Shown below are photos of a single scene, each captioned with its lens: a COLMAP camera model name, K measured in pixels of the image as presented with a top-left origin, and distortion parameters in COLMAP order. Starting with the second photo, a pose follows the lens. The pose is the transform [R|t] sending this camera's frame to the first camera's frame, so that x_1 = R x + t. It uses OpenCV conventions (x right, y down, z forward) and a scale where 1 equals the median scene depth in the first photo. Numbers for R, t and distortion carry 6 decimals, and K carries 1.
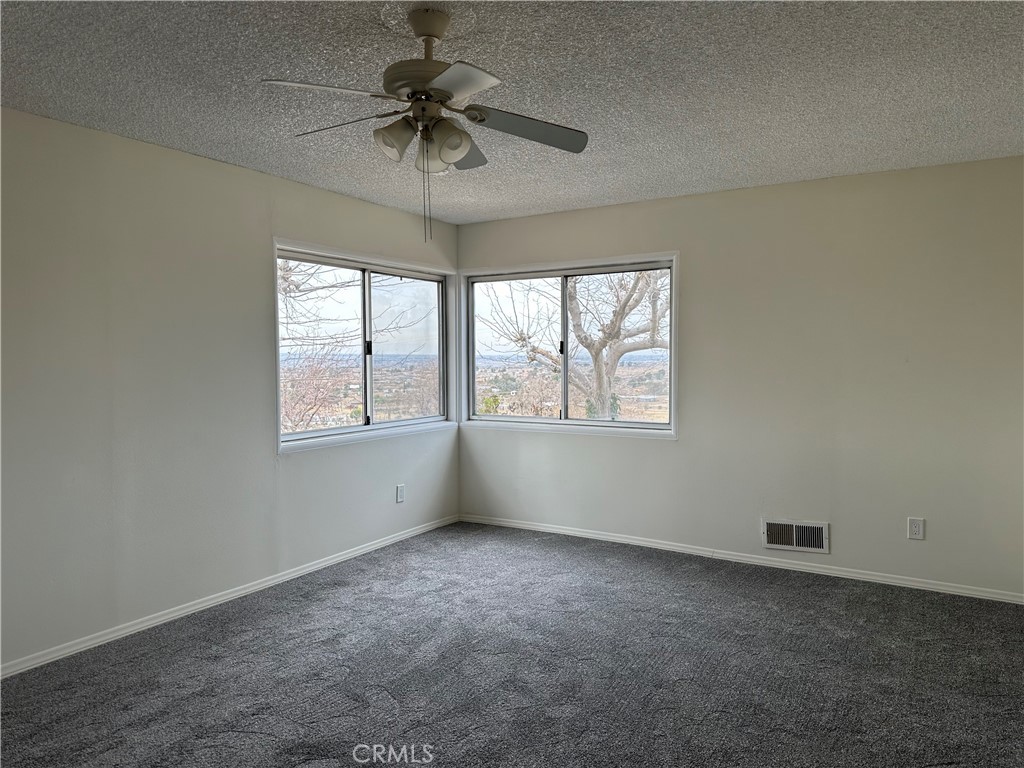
lens RADIAL K [[735.4, 0, 512.3], [0, 735.4, 384.3], [0, 0, 1]] dist [0.046120, -0.035943]
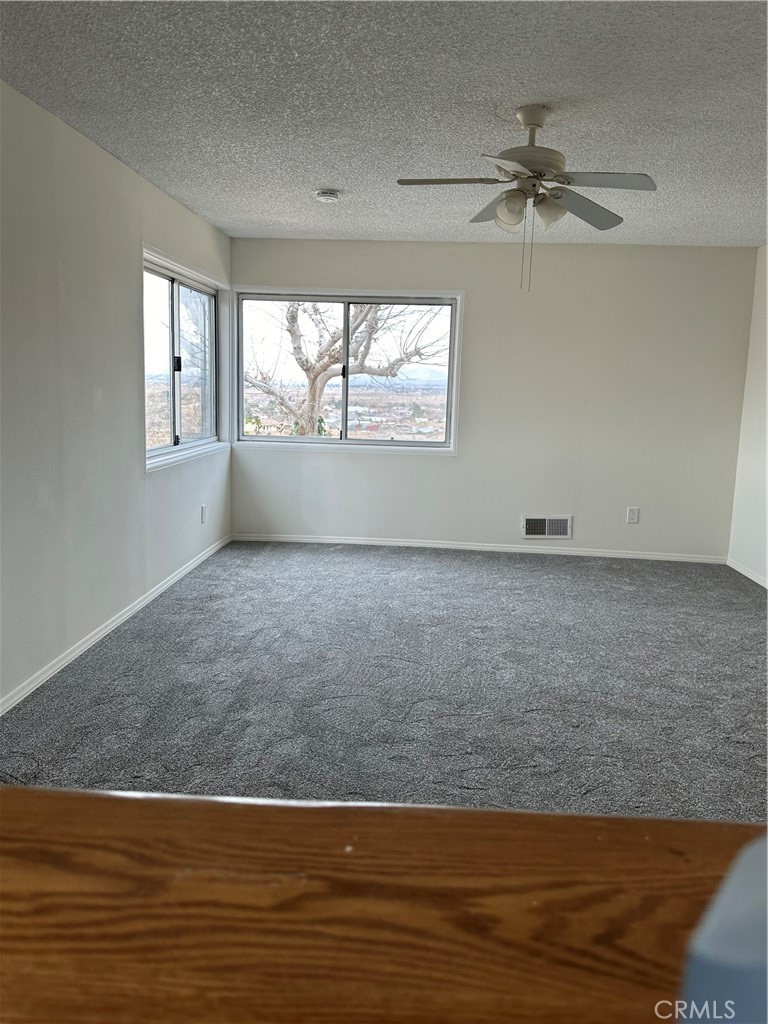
lens RADIAL K [[780.5, 0, 384.5], [0, 780.5, 507.7], [0, 0, 1]] dist [0.140382, -0.000418]
pose [[0.882080, -0.044934, 0.468953, -0.450984], [-0.013814, 0.992546, 0.121088, 0.007992], [-0.470898, -0.113288, 0.874883, -0.051502]]
